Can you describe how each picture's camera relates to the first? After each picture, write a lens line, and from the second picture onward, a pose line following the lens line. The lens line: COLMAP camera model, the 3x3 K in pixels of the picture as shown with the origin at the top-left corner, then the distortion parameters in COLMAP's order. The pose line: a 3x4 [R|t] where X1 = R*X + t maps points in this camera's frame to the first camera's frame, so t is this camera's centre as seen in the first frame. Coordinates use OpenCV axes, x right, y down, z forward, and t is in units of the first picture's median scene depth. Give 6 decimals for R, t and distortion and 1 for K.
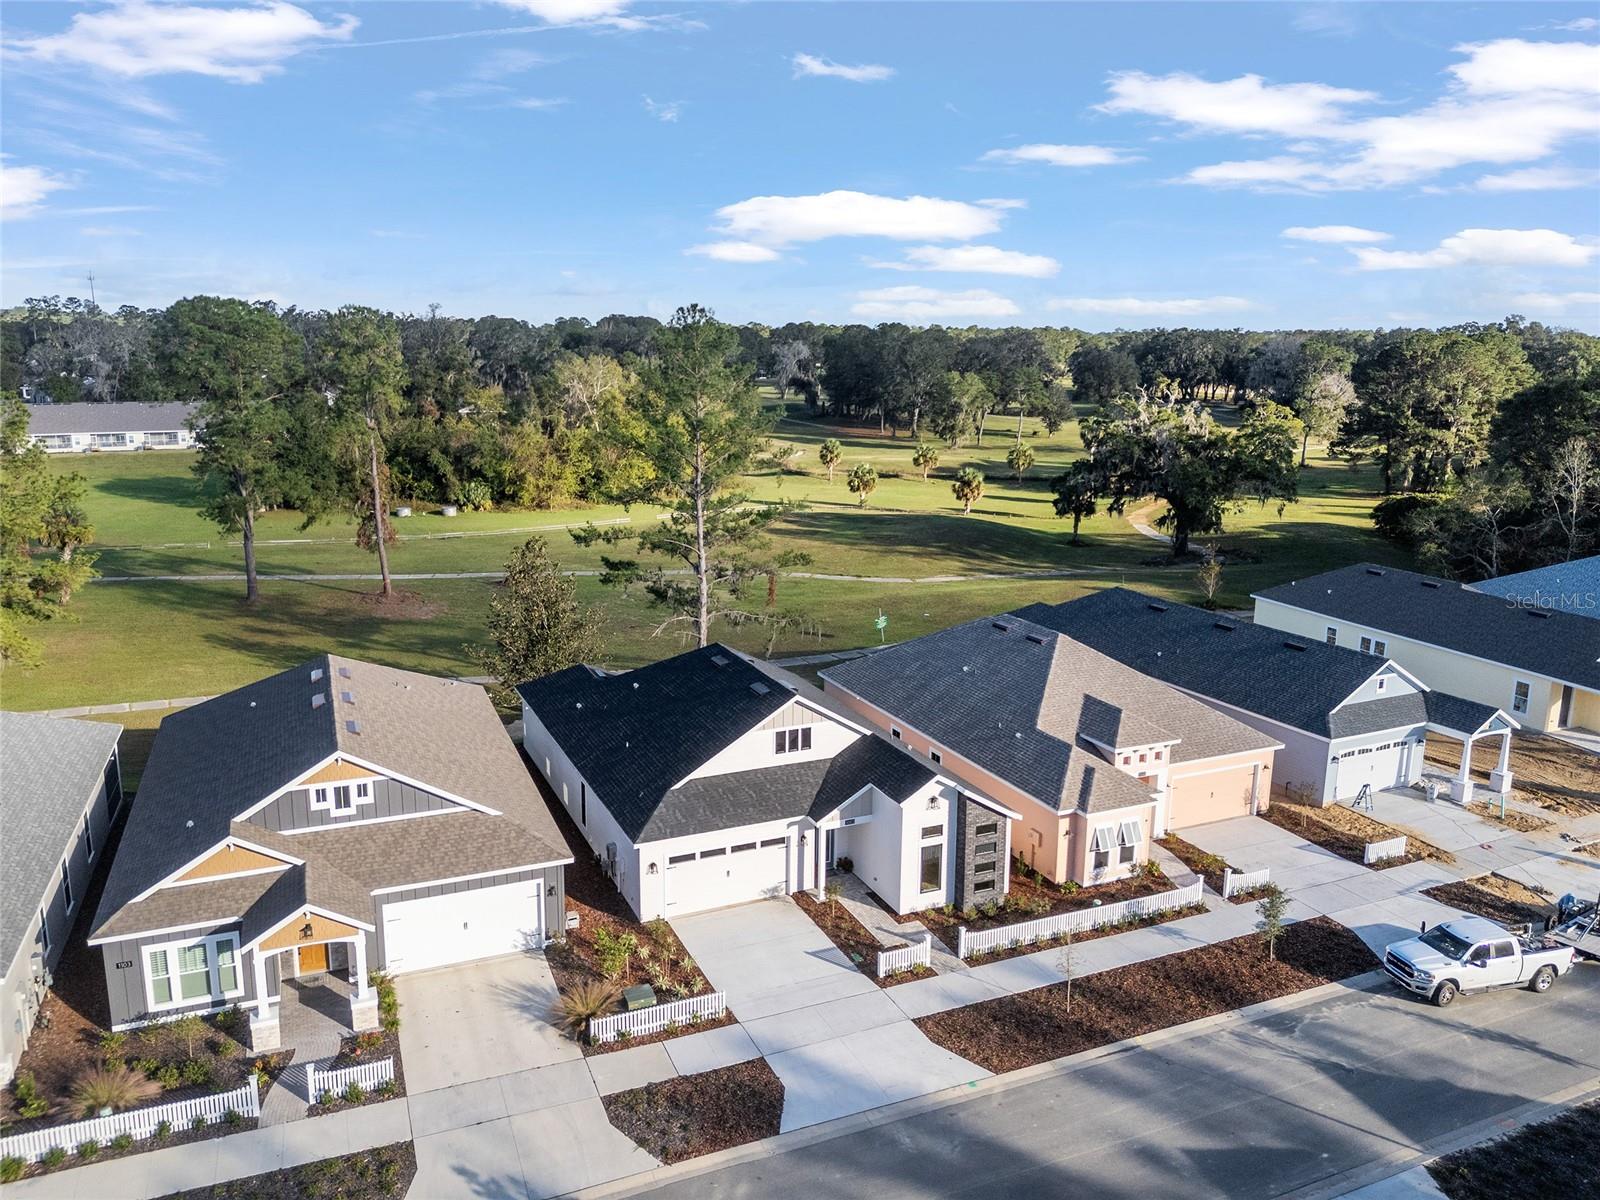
lens RADIAL K [[1173.4, 0, 800.0], [0, 1173.4, 600.0], [0, 0, 1]] dist [0.077426, -0.083076]
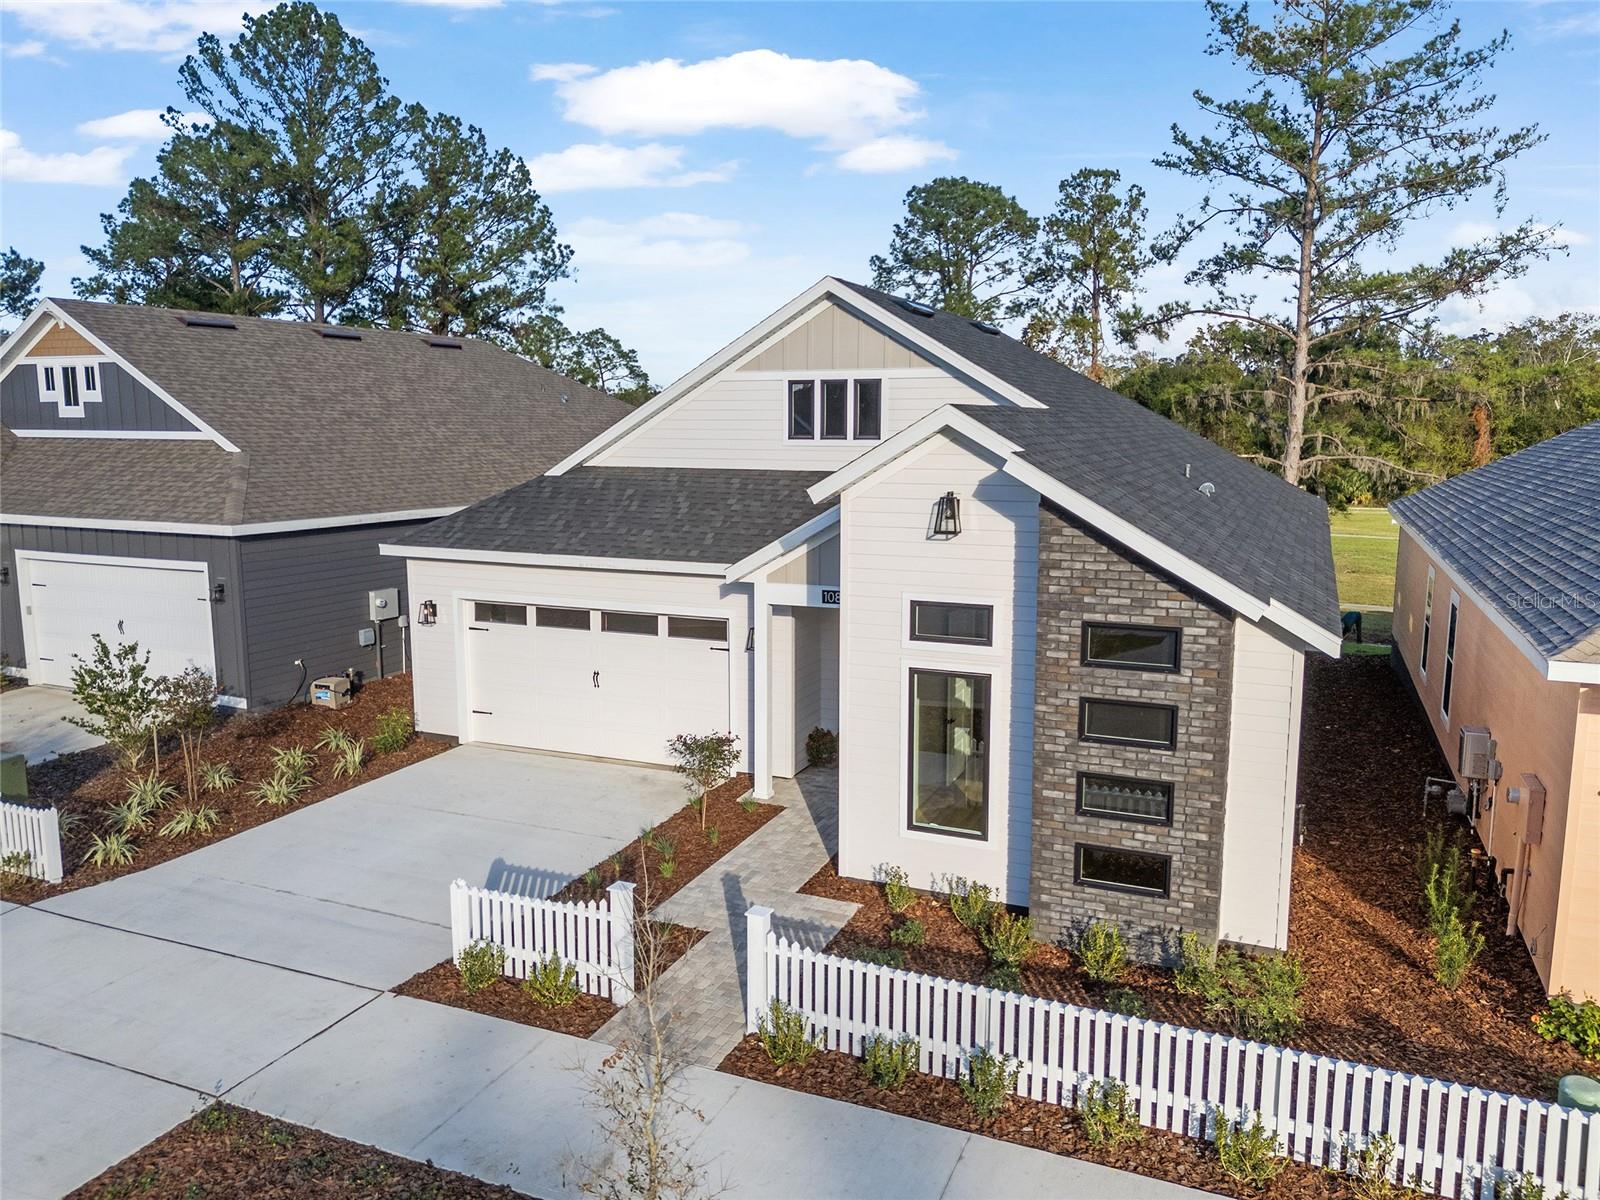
lens RADIAL K [[1173.4, 0, 800.0], [0, 1173.4, 600.0], [0, 0, 1]] dist [0.077426, -0.083076]
pose [[0.673439, 0.100213, -0.732419, 0.298450], [-0.150163, 0.988657, -0.002799, 0.196747], [0.723831, 0.111867, 0.680848, 0.769750]]
